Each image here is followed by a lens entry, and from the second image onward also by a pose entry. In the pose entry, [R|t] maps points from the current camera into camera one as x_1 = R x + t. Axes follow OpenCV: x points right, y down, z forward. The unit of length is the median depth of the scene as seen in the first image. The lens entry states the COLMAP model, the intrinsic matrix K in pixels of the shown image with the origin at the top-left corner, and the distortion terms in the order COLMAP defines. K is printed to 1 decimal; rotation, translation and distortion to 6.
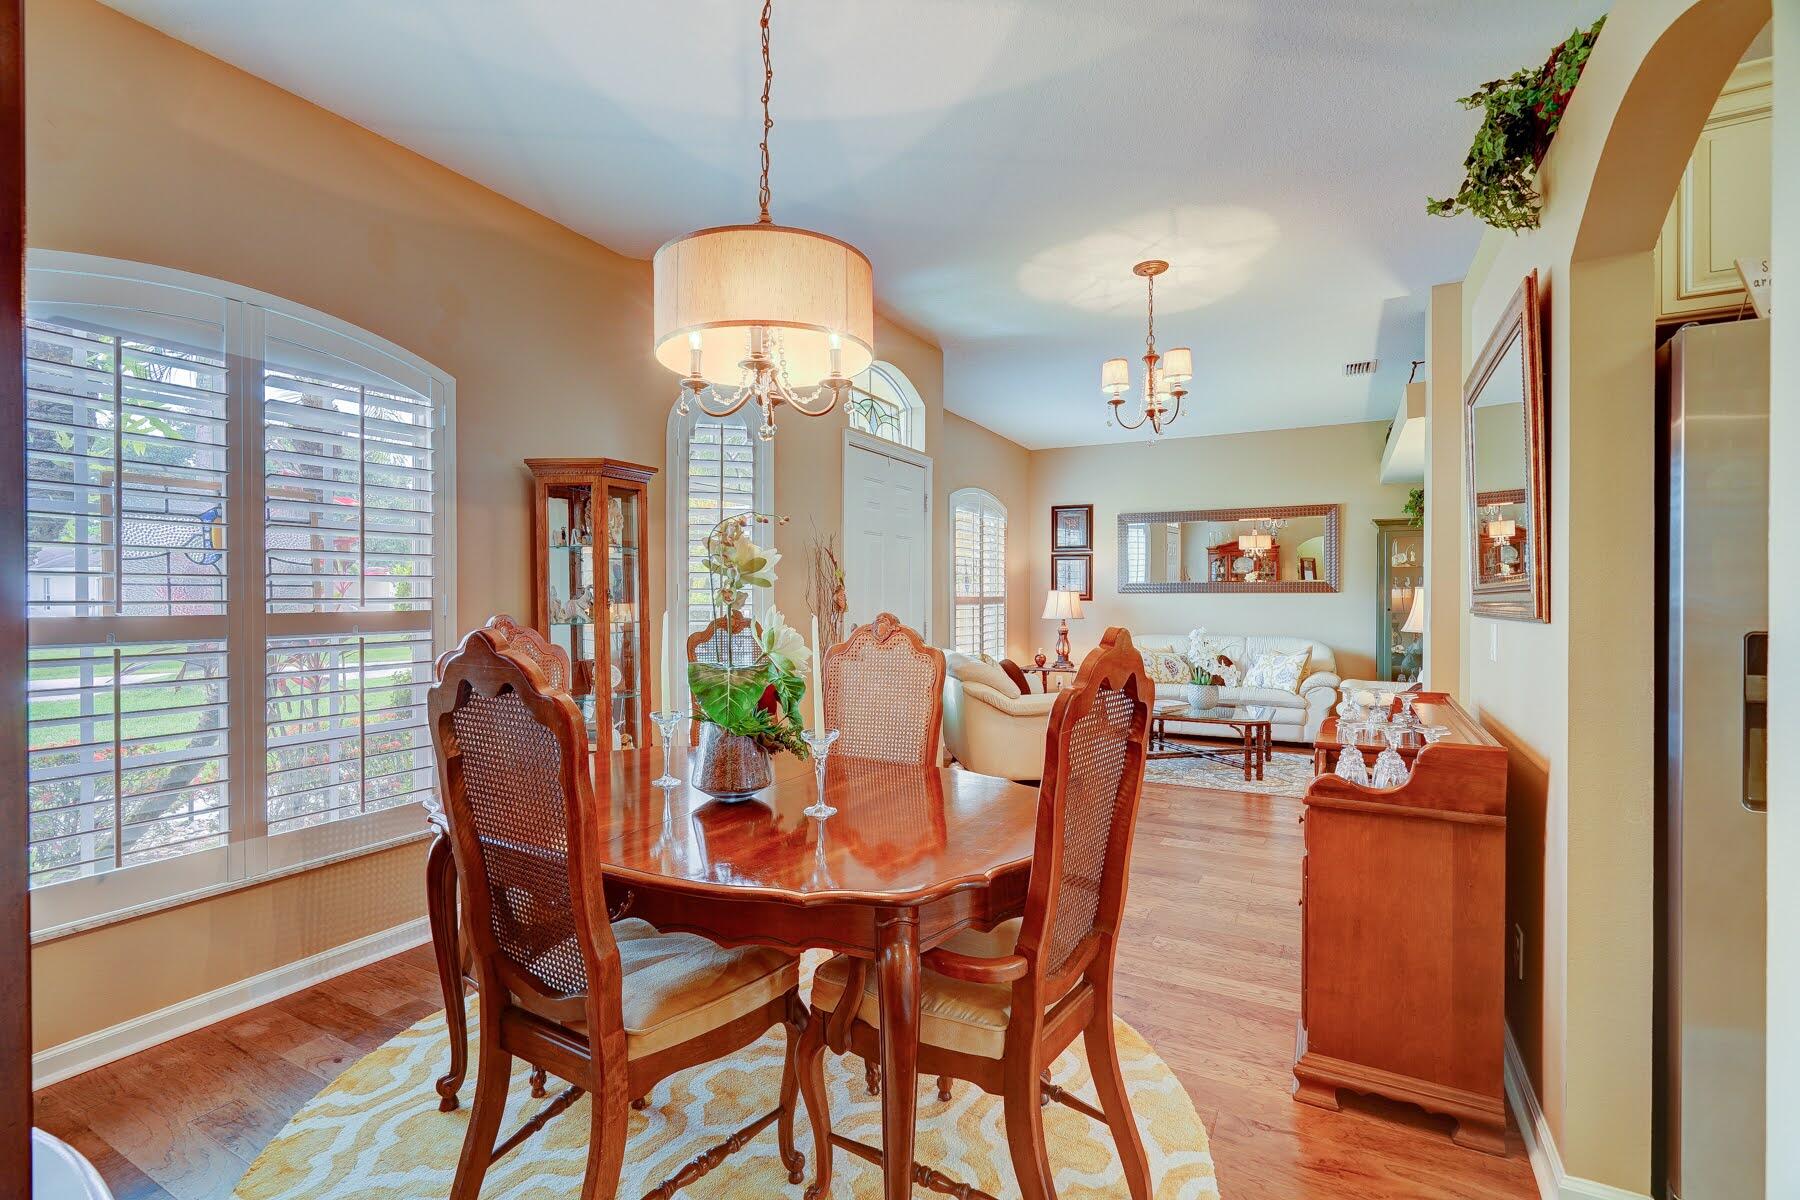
lens RADIAL K [[827.3, 0, 896.0], [0, 827.3, 609.1], [0, 0, 1]] dist [0.000825, 0.003038]
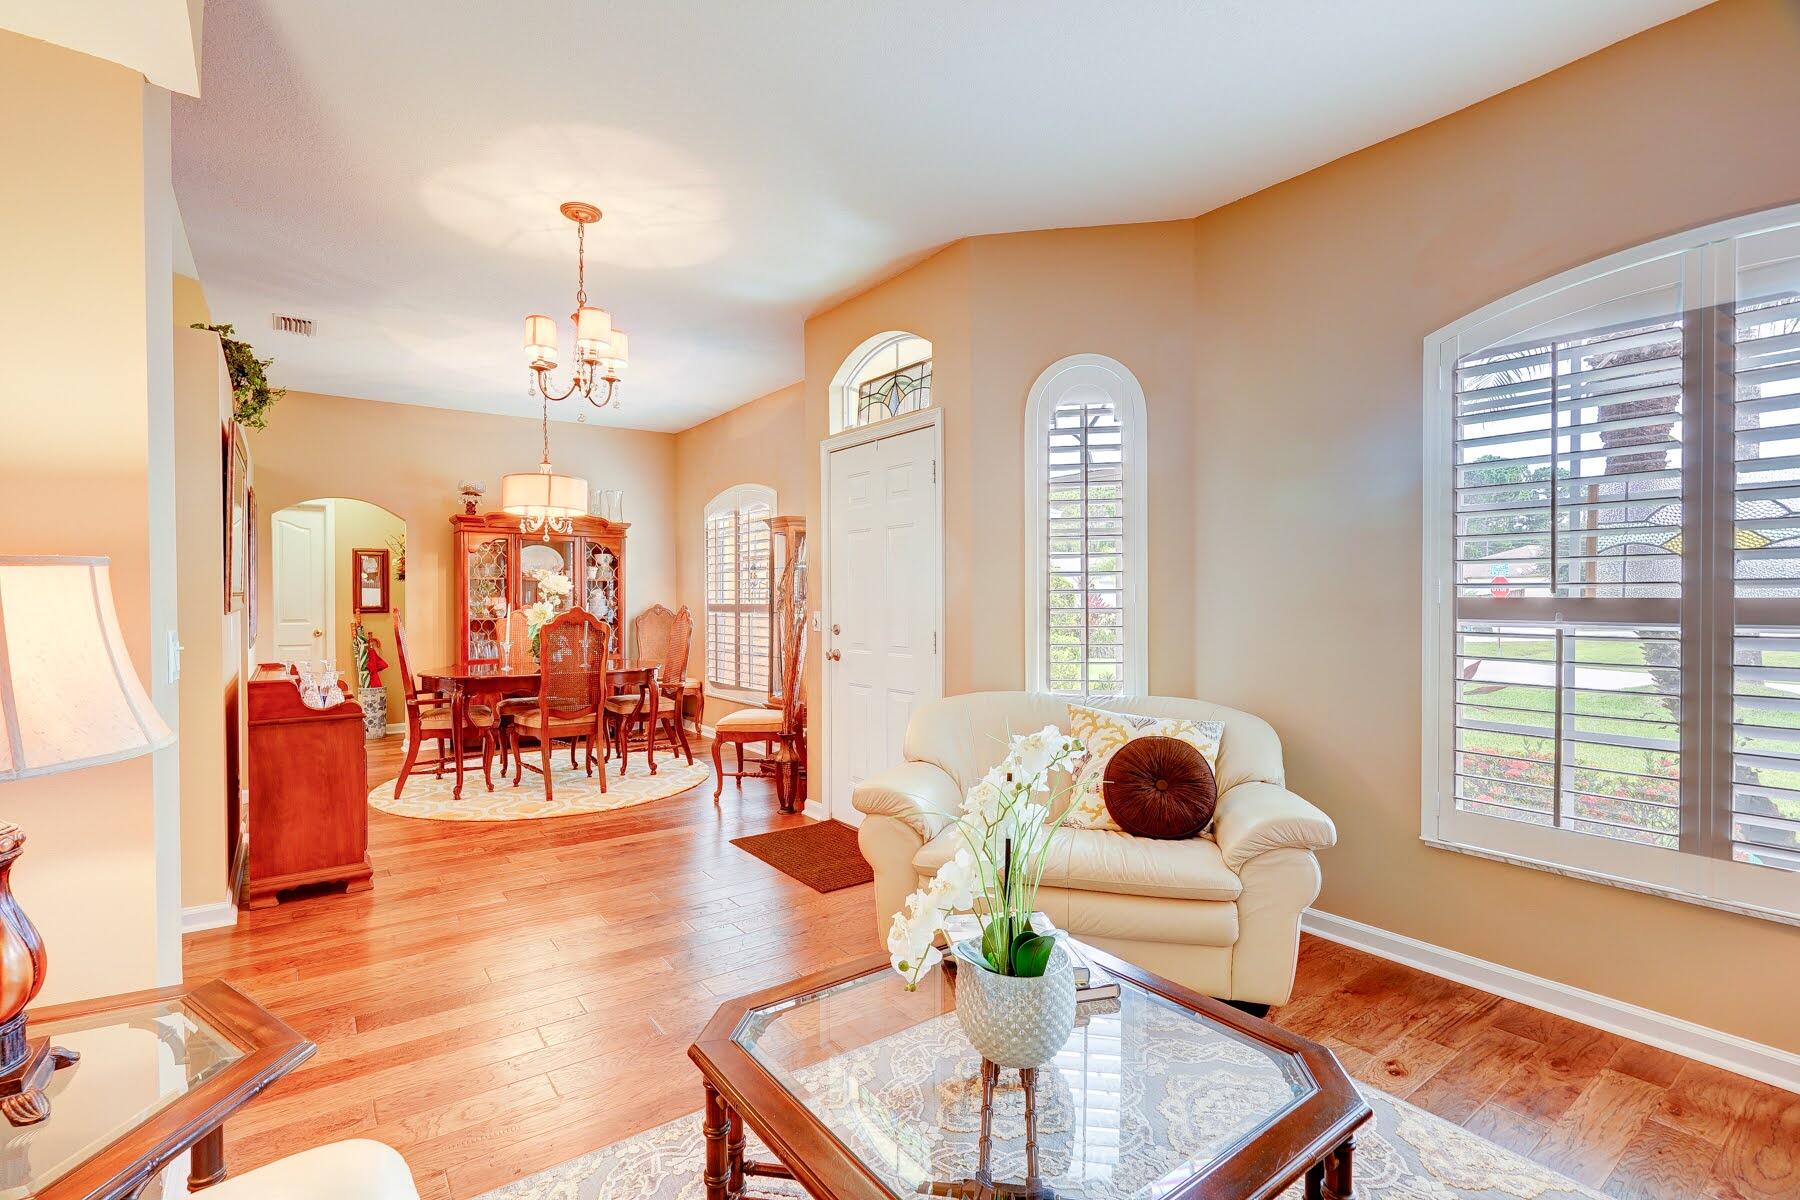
lens RADIAL K [[827.3, 0, 895.3], [0, 827.3, 597.1], [0, 0, 1]] dist [0.000825, 0.003038]
pose [[-0.428532, 0.024034, -0.903207, 0.392672], [-0.001301, 0.999629, 0.027217, -0.018871], [0.903526, 0.012838, -0.428342, 0.691333]]
